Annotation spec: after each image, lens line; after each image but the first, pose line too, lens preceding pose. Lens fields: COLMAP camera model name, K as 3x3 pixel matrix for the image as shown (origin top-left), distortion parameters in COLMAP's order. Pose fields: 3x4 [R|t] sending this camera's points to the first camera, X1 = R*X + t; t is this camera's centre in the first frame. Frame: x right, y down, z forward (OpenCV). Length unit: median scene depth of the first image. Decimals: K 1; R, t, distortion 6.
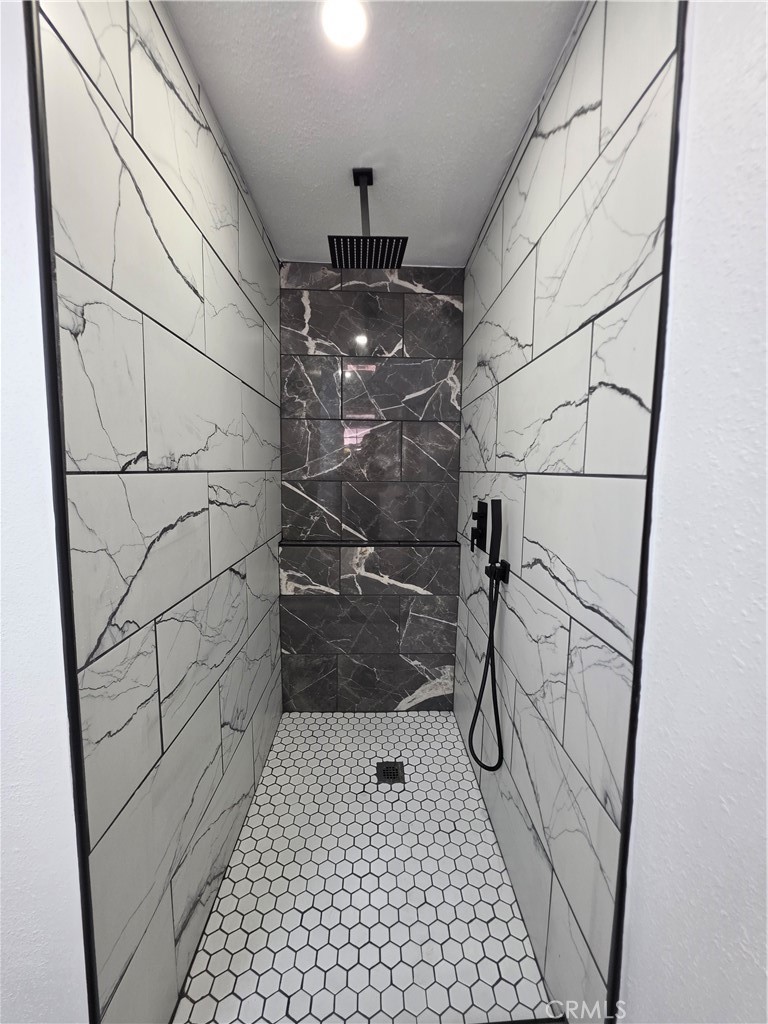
lens RADIAL K [[411.8, 0, 392.1], [0, 411.8, 510.2], [0, 0, 1]] dist [-0.006300, 0.000728]
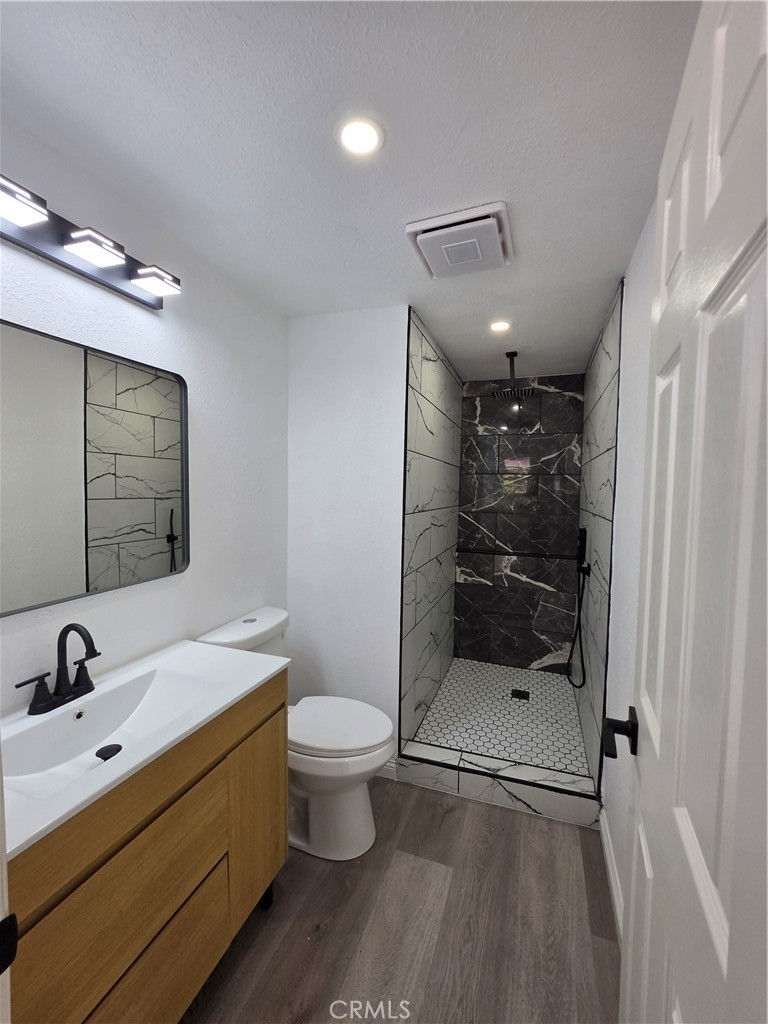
lens RADIAL K [[411.8, 0, 392.7], [0, 411.8, 509.5], [0, 0, 1]] dist [-0.006300, 0.000728]
pose [[0.926769, 0.024206, -0.374851, 0.099642], [-0.045233, 0.997851, -0.047396, 0.008658], [0.372898, 0.060881, 0.925873, -0.612398]]
